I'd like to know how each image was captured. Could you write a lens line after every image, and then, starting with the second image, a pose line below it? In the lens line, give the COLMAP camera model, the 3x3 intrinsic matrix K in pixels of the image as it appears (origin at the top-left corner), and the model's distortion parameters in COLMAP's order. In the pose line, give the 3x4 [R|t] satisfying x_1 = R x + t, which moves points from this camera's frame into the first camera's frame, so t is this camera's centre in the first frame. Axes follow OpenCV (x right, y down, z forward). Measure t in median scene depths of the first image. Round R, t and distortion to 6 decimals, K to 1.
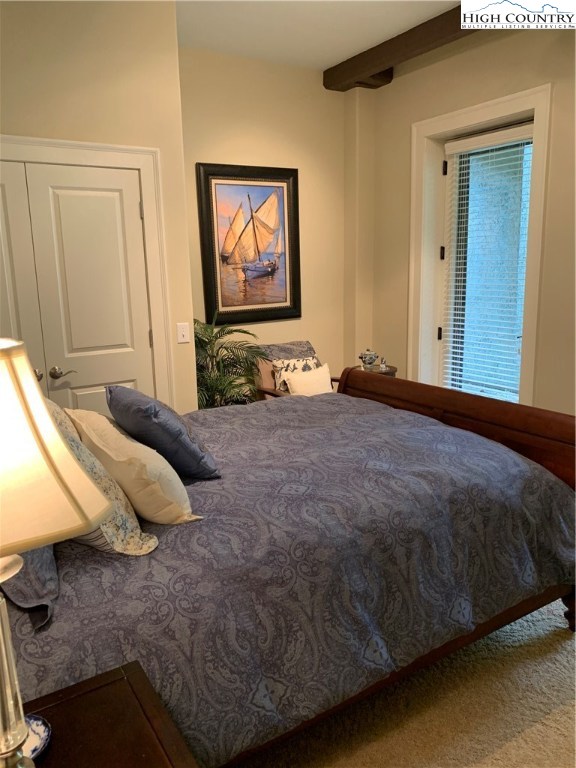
lens RADIAL K [[583.4, 0, 292.5], [0, 583.4, 385.0], [0, 0, 1]] dist [0.029562, -0.028159]
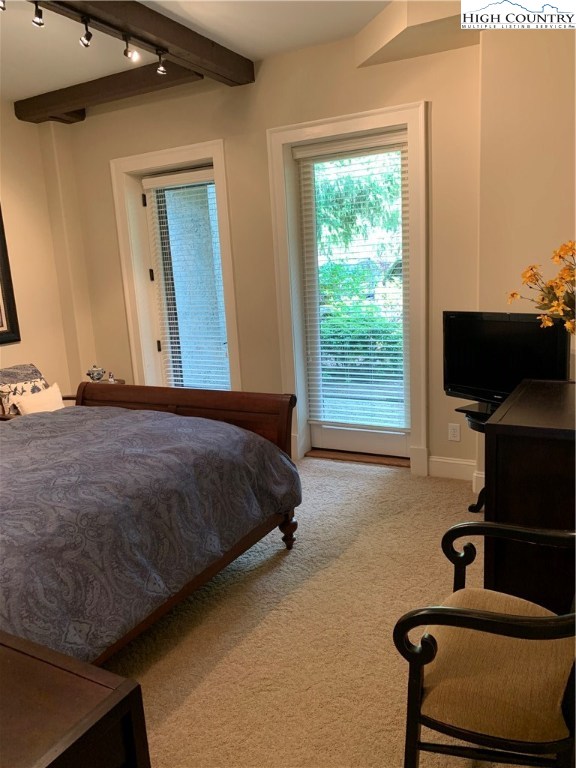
lens RADIAL K [[583.4, 0, 290.8], [0, 583.4, 382.2], [0, 0, 1]] dist [0.029562, -0.028159]
pose [[0.881853, -0.110469, 0.458402, -0.102289], [0.126068, 0.992016, -0.003462, 0.036696], [-0.454359, 0.060843, 0.888738, -0.238063]]
